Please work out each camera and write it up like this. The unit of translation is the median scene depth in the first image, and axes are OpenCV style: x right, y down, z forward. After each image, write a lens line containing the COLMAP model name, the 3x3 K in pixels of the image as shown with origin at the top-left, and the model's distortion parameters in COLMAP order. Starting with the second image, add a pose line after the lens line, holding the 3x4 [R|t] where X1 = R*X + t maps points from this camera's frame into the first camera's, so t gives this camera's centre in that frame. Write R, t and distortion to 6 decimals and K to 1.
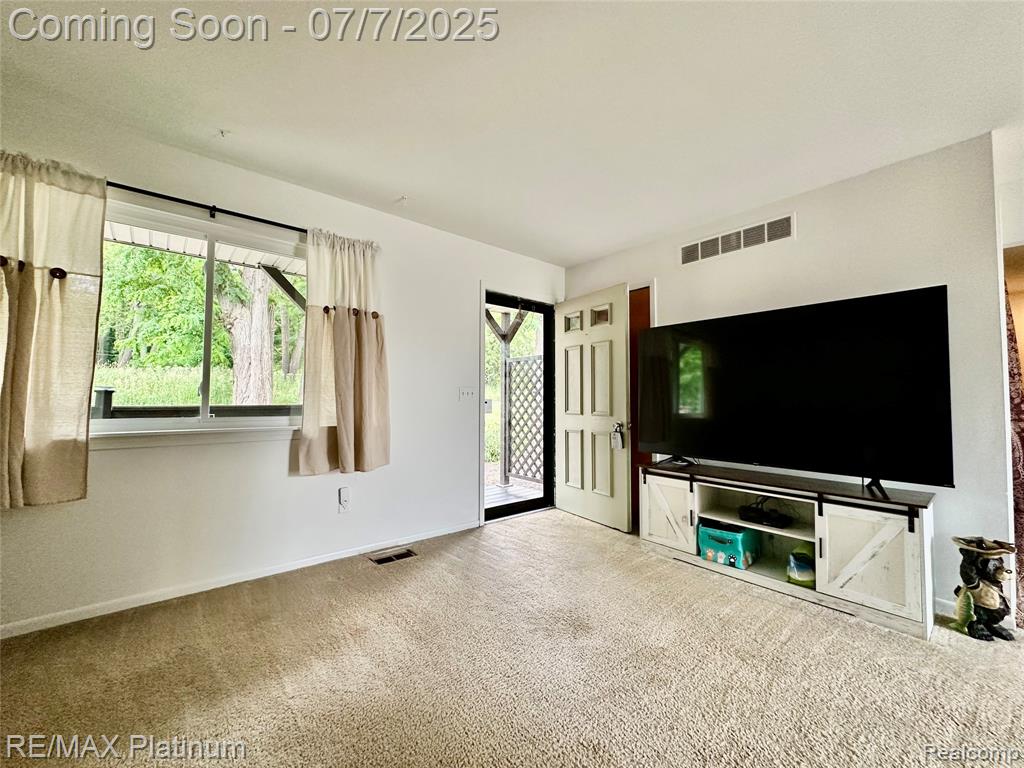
lens RADIAL K [[408.0, 0, 515.2], [0, 408.0, 383.2], [0, 0, 1]] dist [-0.002899, 0.000892]
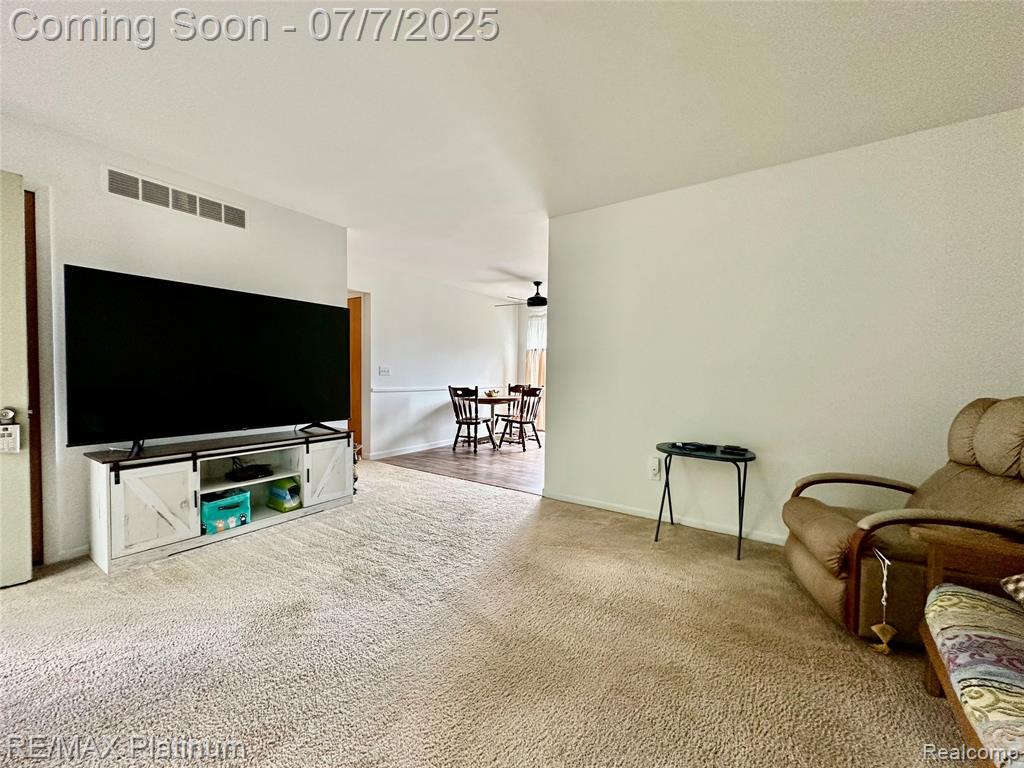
lens RADIAL K [[408.0, 0, 514.6], [0, 408.0, 380.0], [0, 0, 1]] dist [-0.002899, 0.000892]
pose [[-0.282226, -0.021441, 0.959108, -0.689818], [-0.049132, 0.998761, 0.007870, 0.019835], [-0.958089, -0.044902, -0.282930, 0.614990]]
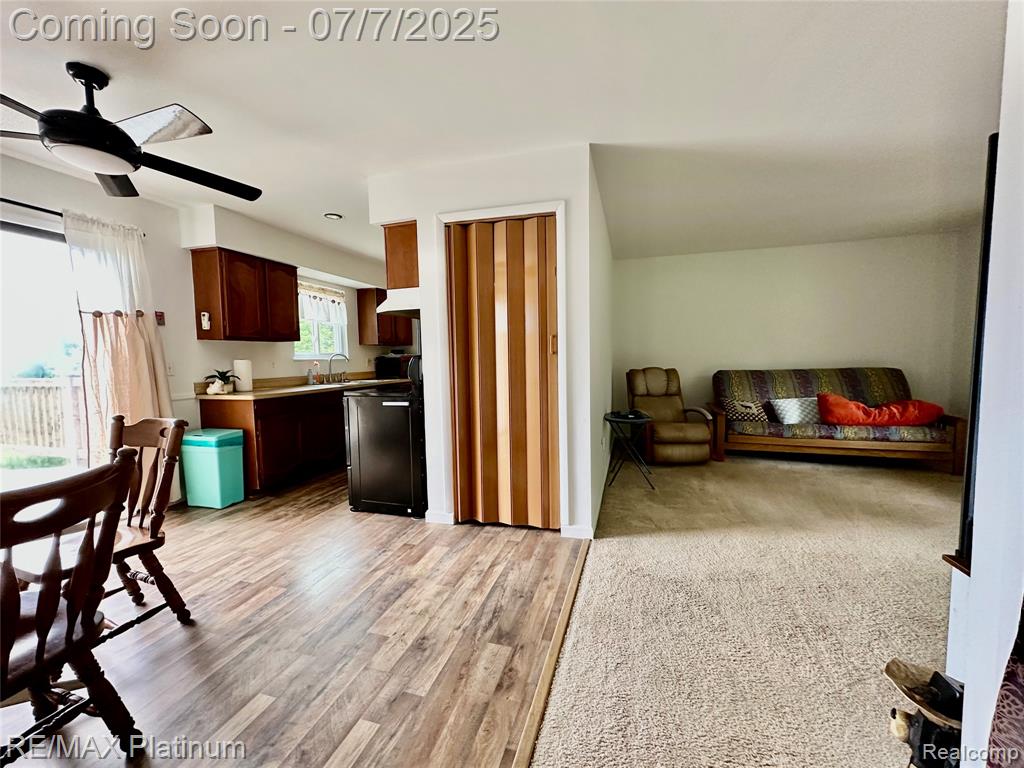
lens RADIAL K [[408.0, 0, 513.4], [0, 408.0, 383.8], [0, 0, 1]] dist [-0.002899, 0.000892]
pose [[-0.830642, 0.047903, -0.554742, 1.373832], [0.034938, 0.998813, 0.033935, 0.003056], [0.555709, 0.008806, -0.831330, 0.834461]]
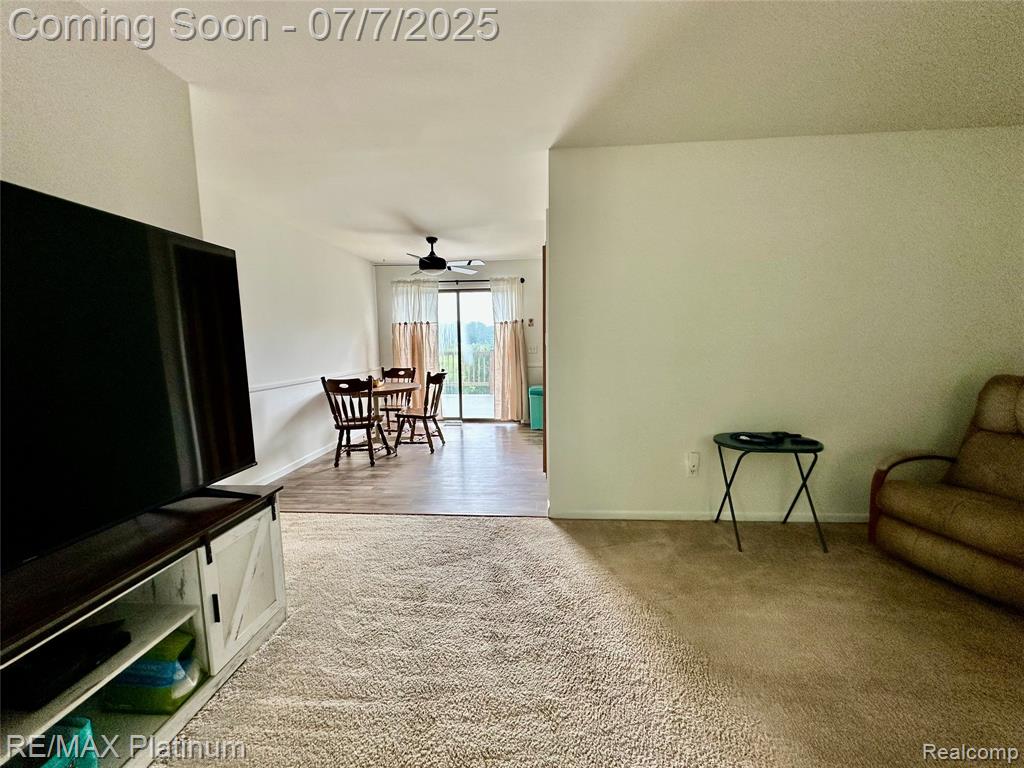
lens RADIAL K [[408.0, 0, 514.2], [0, 408.0, 381.5], [0, 0, 1]] dist [-0.002899, 0.000892]
pose [[-0.722415, -0.056809, 0.689122, -0.034870], [-0.012377, 0.997522, 0.069256, -0.015954], [-0.691349, 0.041502, -0.721328, 0.955461]]
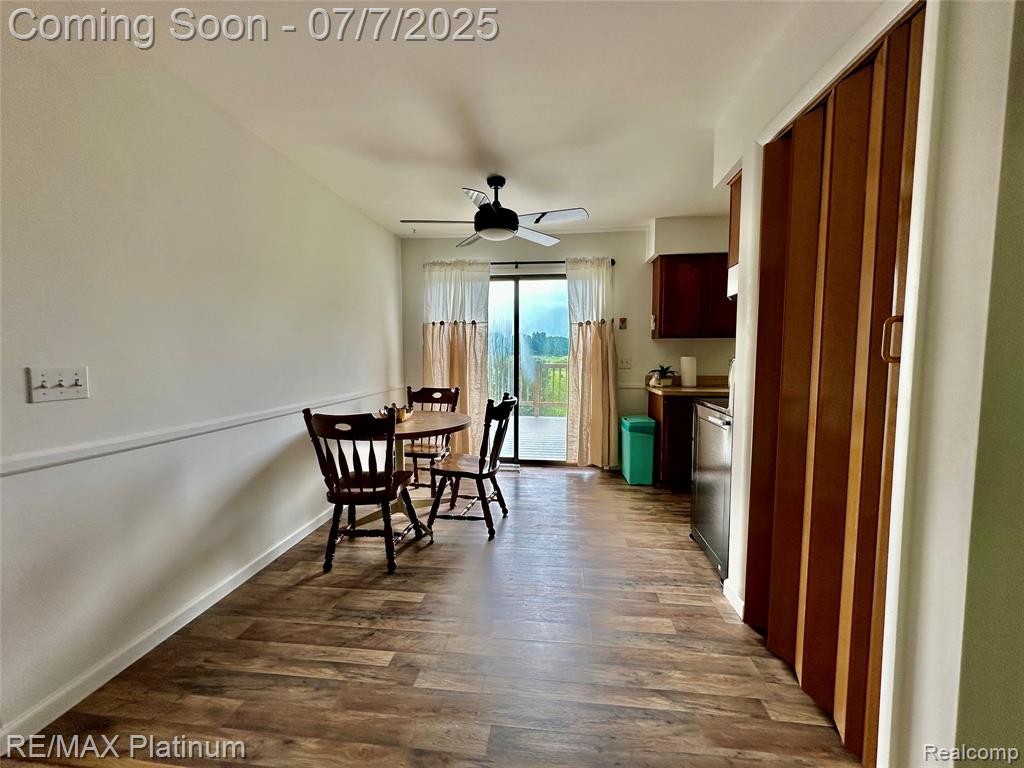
lens RADIAL K [[408.0, 0, 513.3], [0, 408.0, 384.0], [0, 0, 1]] dist [-0.002899, 0.000892]
pose [[-0.692184, -0.052912, 0.719779, 0.683343], [-0.027535, 0.998519, 0.046923, -0.019556], [-0.721195, 0.012660, -0.692616, 0.600880]]
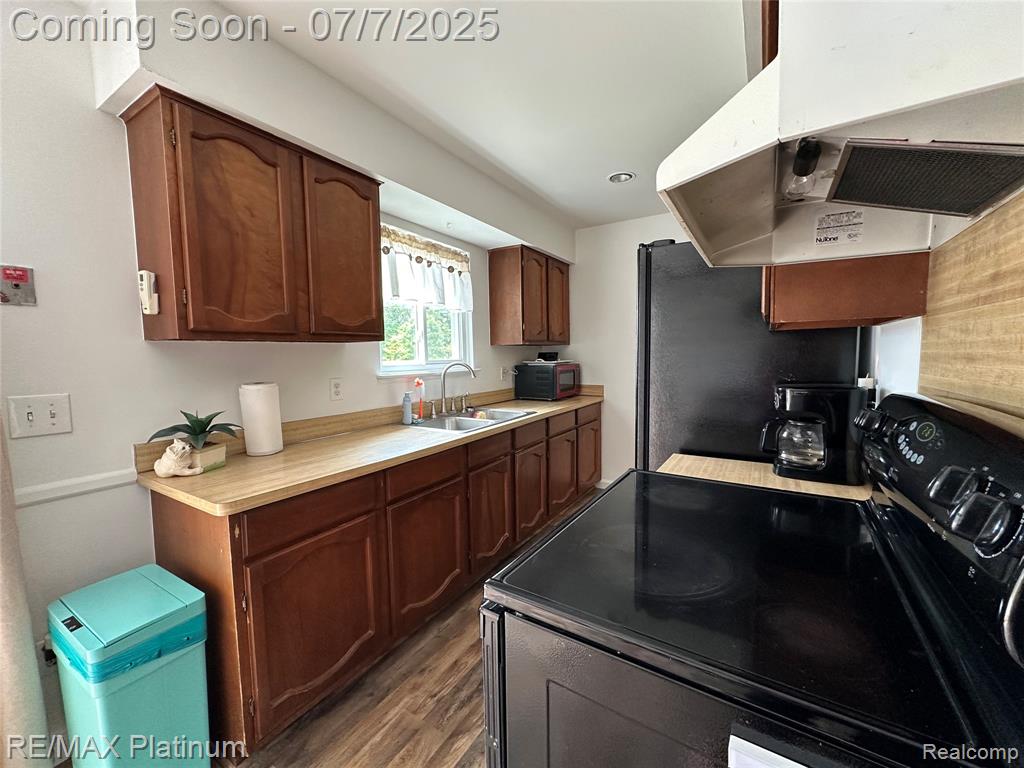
lens RADIAL K [[408.0, 0, 517.1], [0, 408.0, 382.5], [0, 0, 1]] dist [-0.002899, 0.000892]
pose [[-0.944966, 0.033084, -0.325490, 1.178243], [0.023539, 0.999171, 0.033222, -0.086169], [0.326319, 0.023732, -0.944962, -0.216419]]
